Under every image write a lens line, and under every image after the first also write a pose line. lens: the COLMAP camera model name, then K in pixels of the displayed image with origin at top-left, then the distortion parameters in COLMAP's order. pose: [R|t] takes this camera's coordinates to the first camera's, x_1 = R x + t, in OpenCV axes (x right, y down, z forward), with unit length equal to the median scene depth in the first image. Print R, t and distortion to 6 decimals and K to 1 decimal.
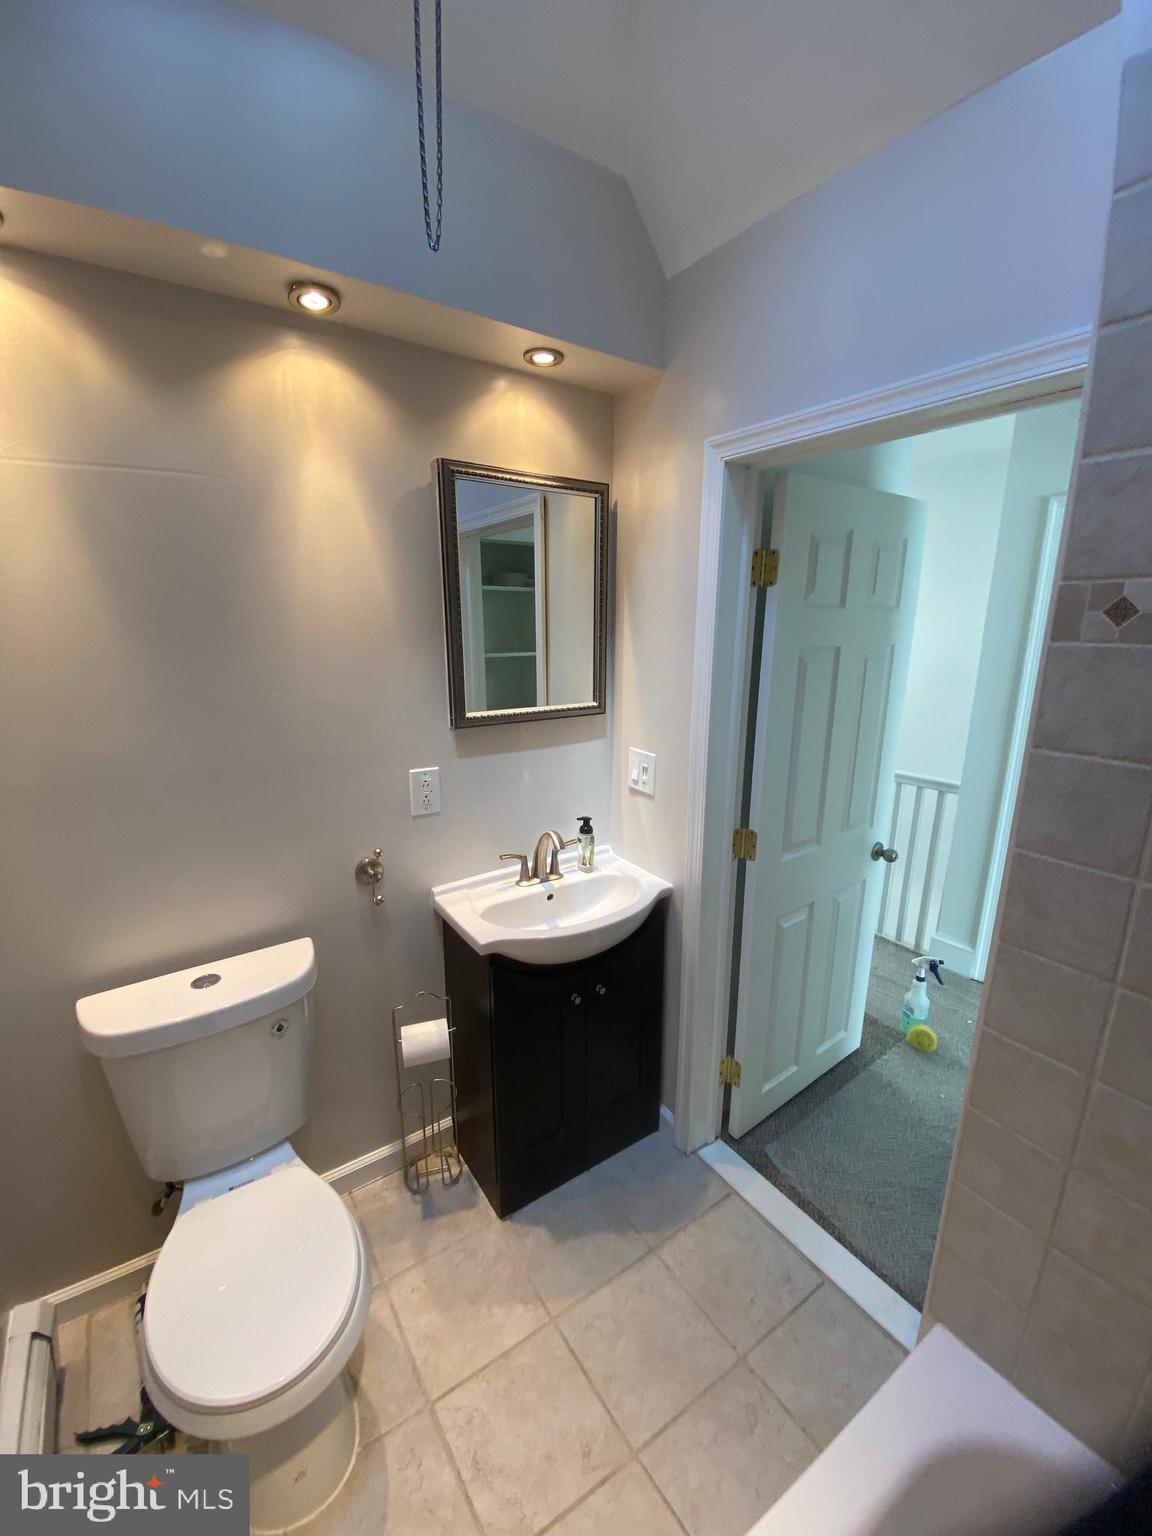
lens RADIAL K [[613.2, 0, 576.0], [0, 613.2, 768.0], [0, 0, 1]] dist [0.030929, -0.033005]
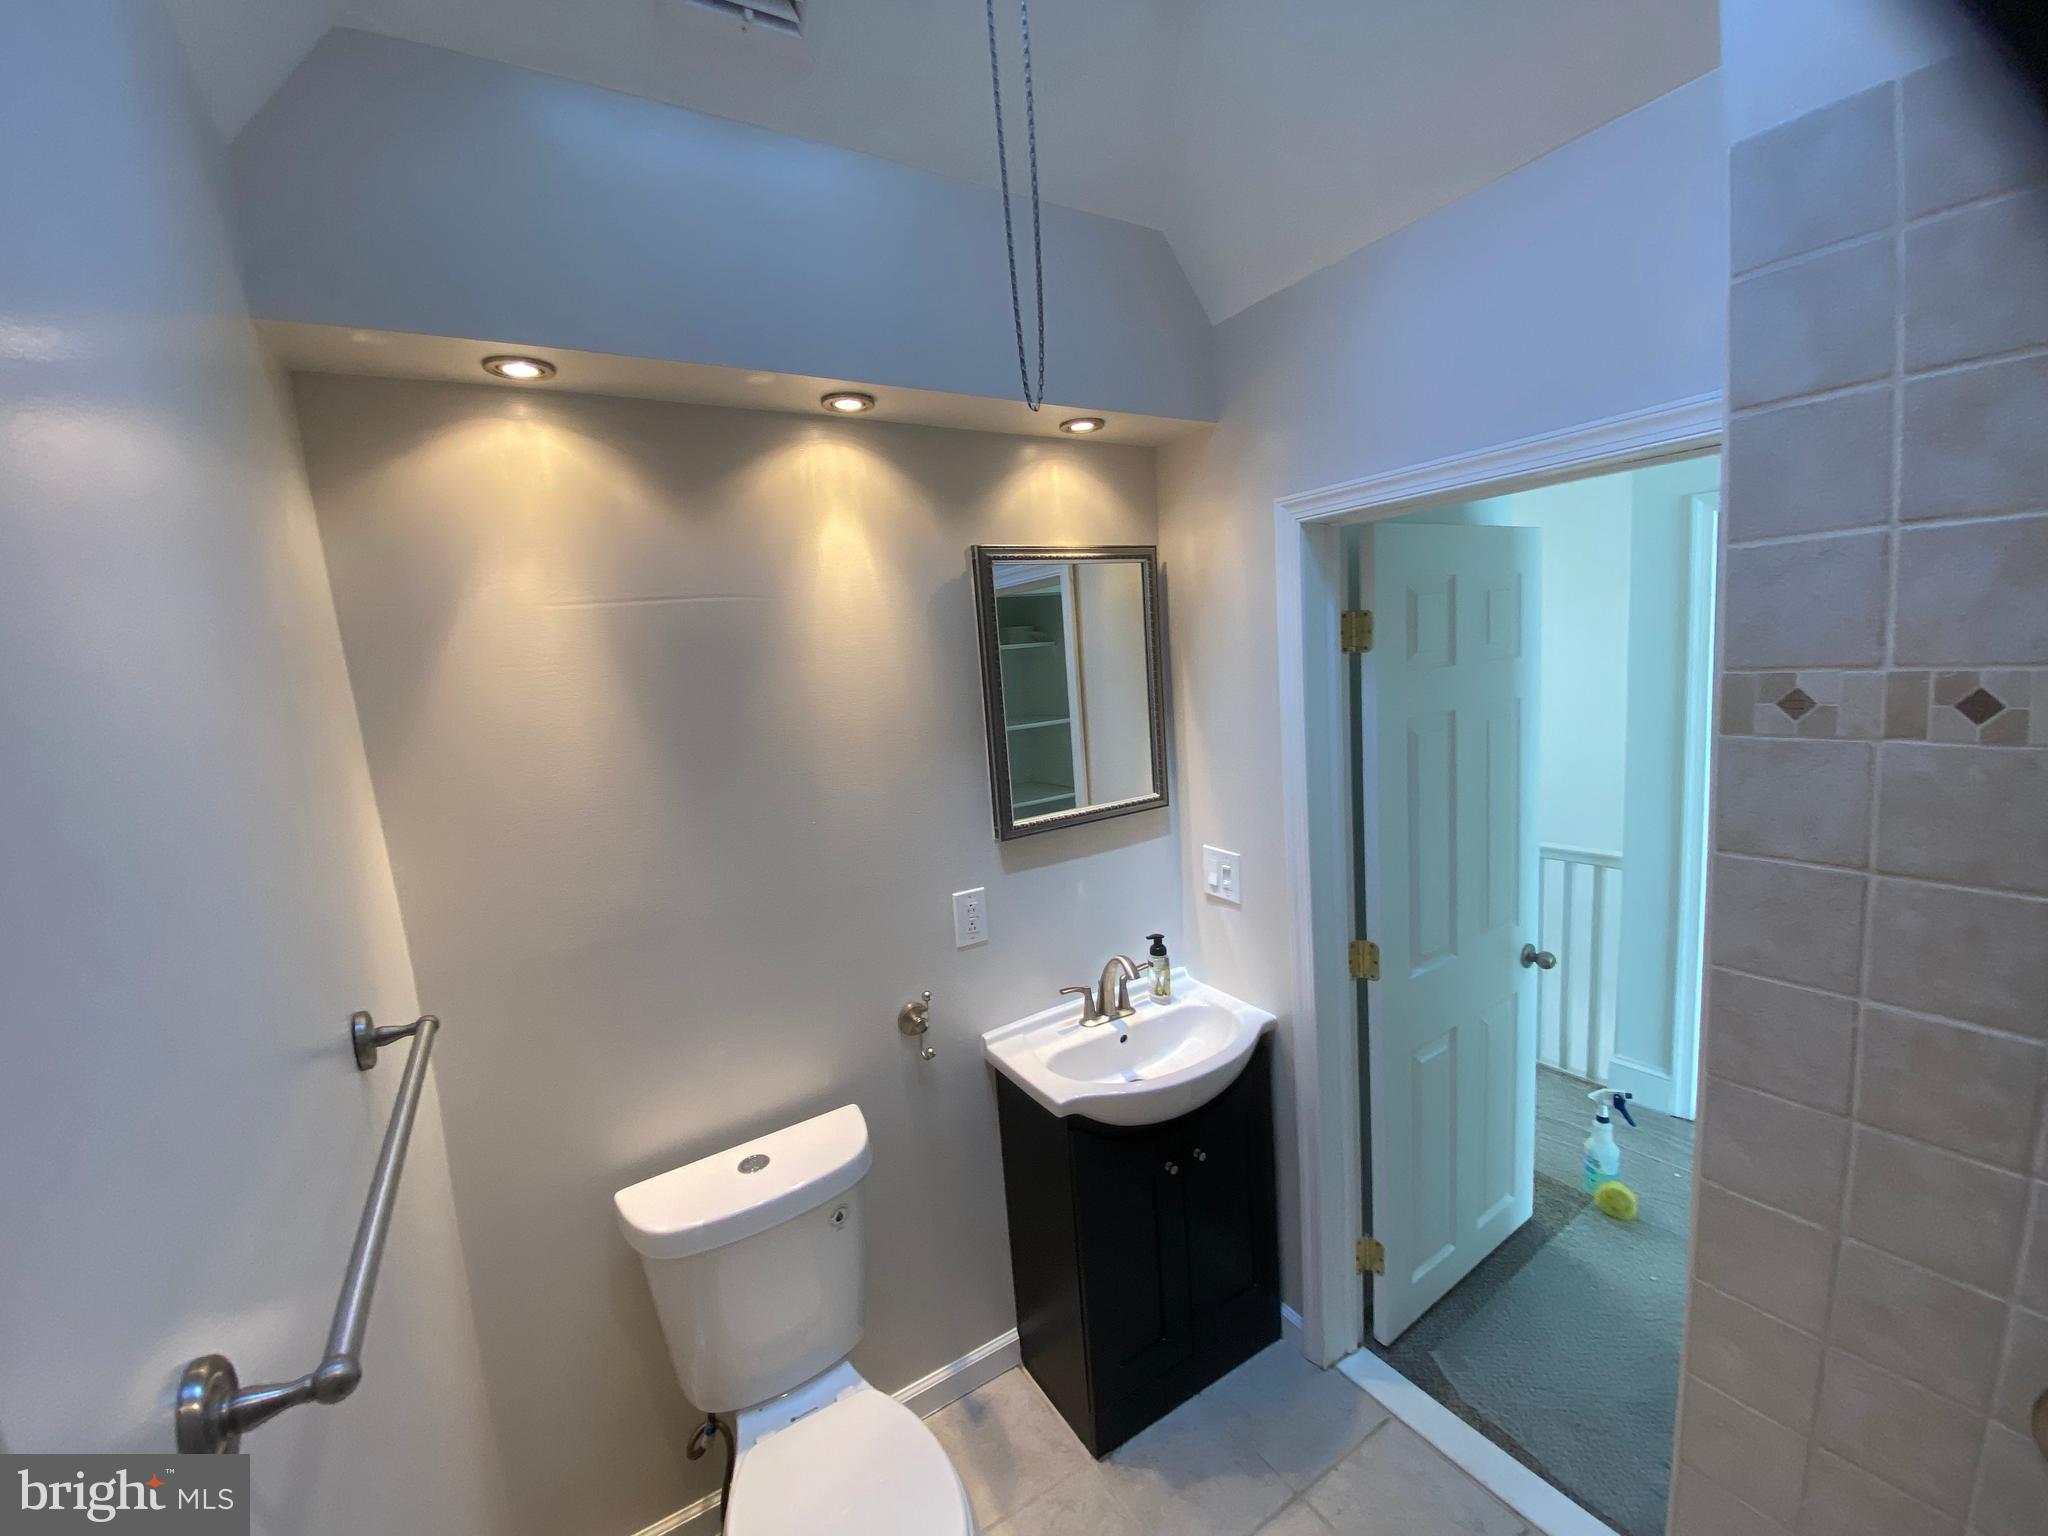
lens RADIAL K [[816.0, 0, 1024.0], [0, 816.0, 768.0], [0, 0, 1]] dist [0.017886, -0.019243]
pose [[0.995790, -0.070197, -0.058940, -0.085324], [0.064236, 0.993153, -0.097580, -0.048670], [0.065386, 0.093383, 0.993481, -0.120030]]
